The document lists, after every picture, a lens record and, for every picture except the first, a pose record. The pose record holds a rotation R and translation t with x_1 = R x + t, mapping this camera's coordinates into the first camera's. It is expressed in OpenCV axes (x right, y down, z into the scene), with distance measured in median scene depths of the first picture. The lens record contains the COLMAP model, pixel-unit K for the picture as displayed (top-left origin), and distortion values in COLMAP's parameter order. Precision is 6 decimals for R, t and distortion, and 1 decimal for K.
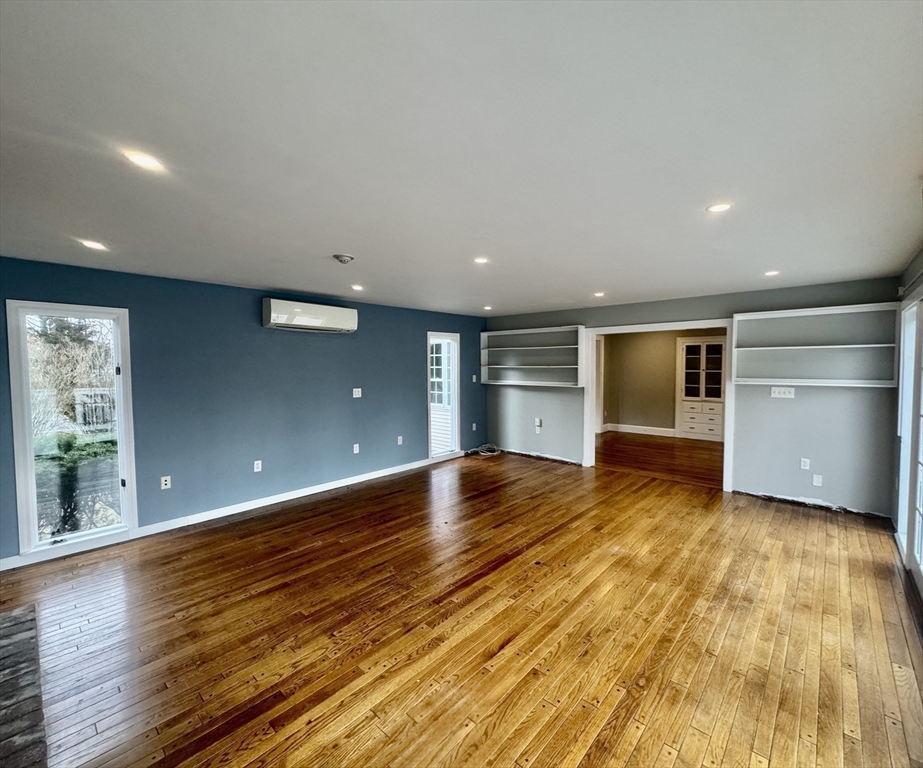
lens RADIAL K [[404.8, 0, 478.0], [0, 404.8, 381.6], [0, 0, 1]] dist [-0.003079, -0.000177]
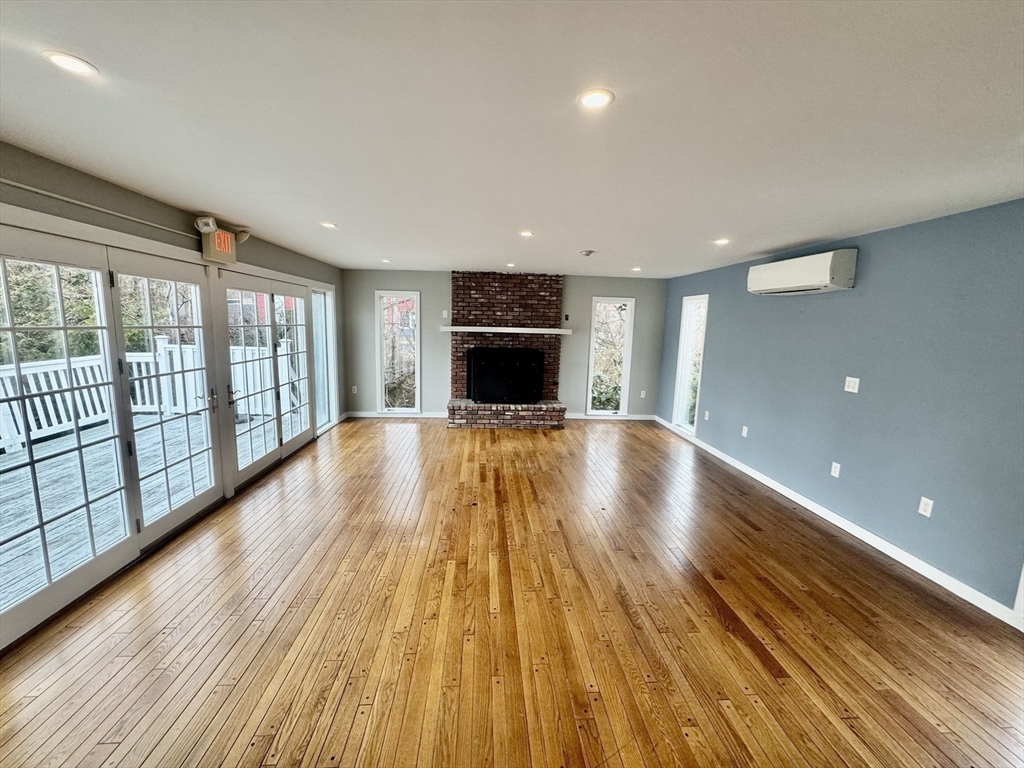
lens RADIAL K [[407.4, 0, 513.3], [0, 407.4, 380.4], [0, 0, 1]] dist [-0.004338, -0.000110]
pose [[-0.698441, 0.084216, -0.710696, 0.646439], [-0.055734, 0.983636, 0.171332, -0.071335], [0.713494, 0.159276, -0.682317, 1.362358]]
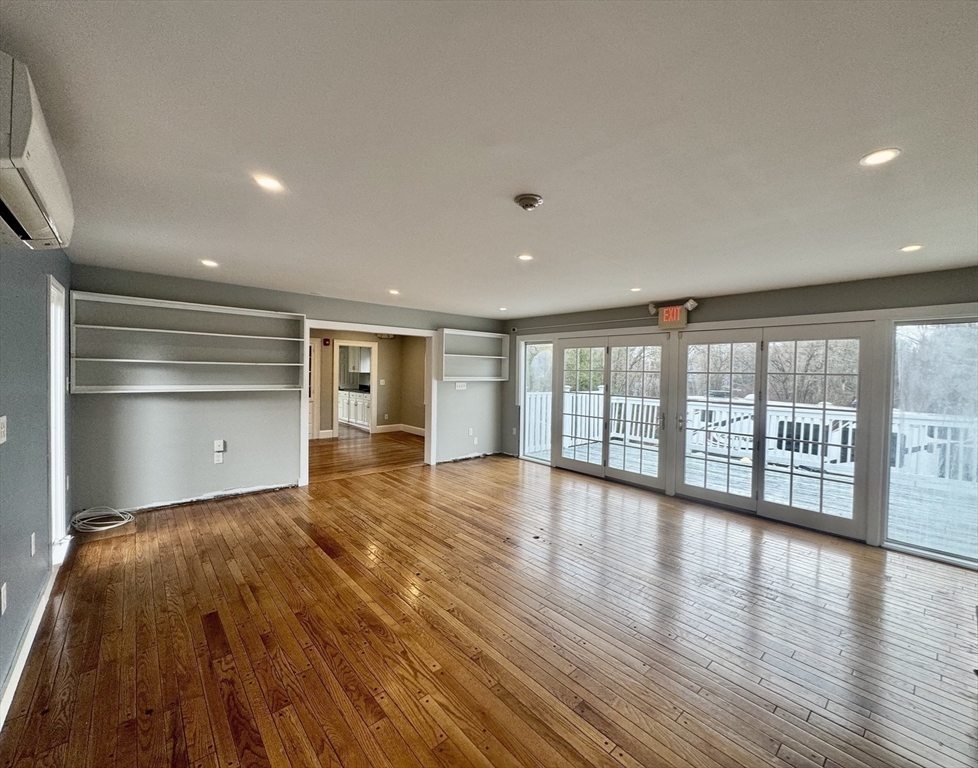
lens RADIAL K [[413.7, 0, 510.4], [0, 413.7, 380.4], [0, 0, 1]] dist [-0.002186, 0.000056]
pose [[0.105170, -0.015817, 0.994329, -0.764517], [0.025056, 0.999598, 0.013251, -0.008520], [-0.994139, 0.023520, 0.105524, 0.711894]]
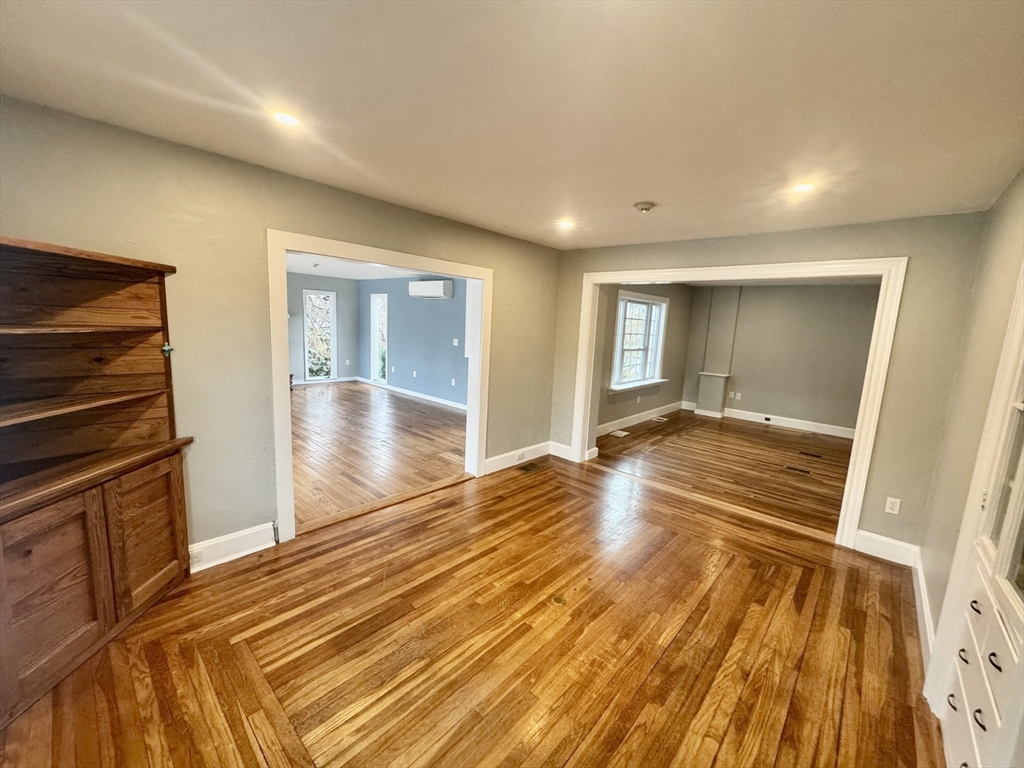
lens RADIAL K [[407.4, 0, 511.3], [0, 407.4, 380.0], [0, 0, 1]] dist [-0.004338, -0.000110]
pose [[-0.014032, 0.148353, -0.988835, 1.384533], [-0.087141, 0.984988, 0.149013, -0.084681], [0.996097, 0.088259, -0.000894, 1.550195]]
